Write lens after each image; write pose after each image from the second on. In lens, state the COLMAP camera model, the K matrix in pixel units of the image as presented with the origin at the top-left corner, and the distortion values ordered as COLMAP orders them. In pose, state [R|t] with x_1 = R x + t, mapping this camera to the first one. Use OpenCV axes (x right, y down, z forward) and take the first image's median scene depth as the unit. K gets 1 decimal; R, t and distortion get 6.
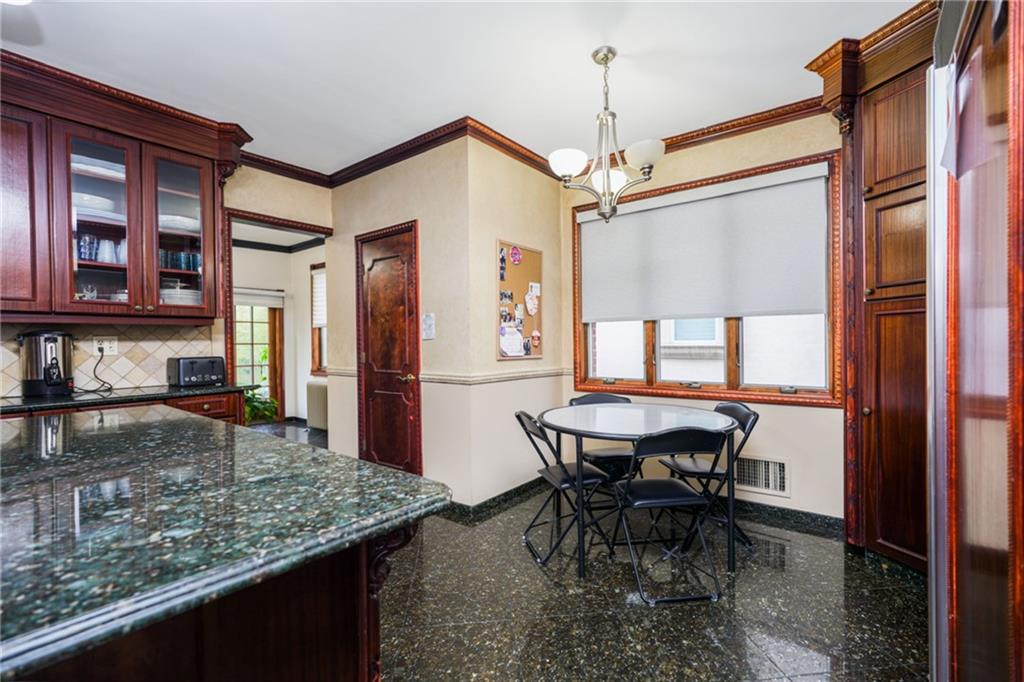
lens RADIAL K [[449.4, 0, 512.0], [0, 449.4, 341.0], [0, 0, 1]] dist [-0.010902, 0.000261]
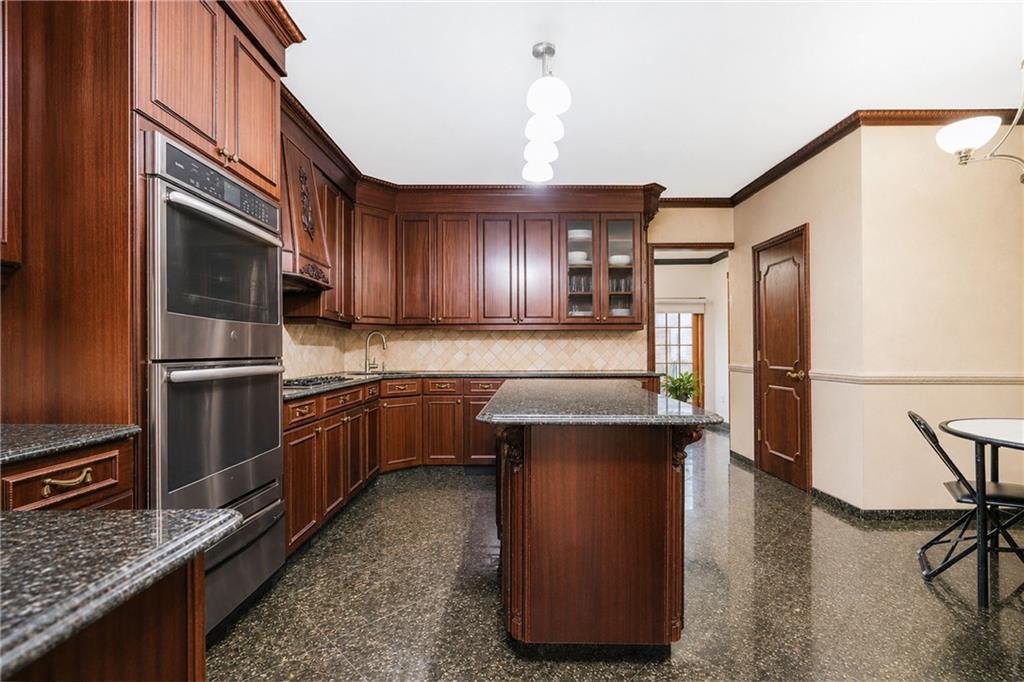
lens RADIAL K [[449.4, 0, 512.0], [0, 449.4, 341.0], [0, 0, 1]] dist [-0.010902, 0.000261]
pose [[0.612654, -0.001391, -0.790350, 0.183552], [-0.007263, 0.999946, -0.007390, 0.015558], [0.790318, 0.010267, 0.612611, -0.170182]]
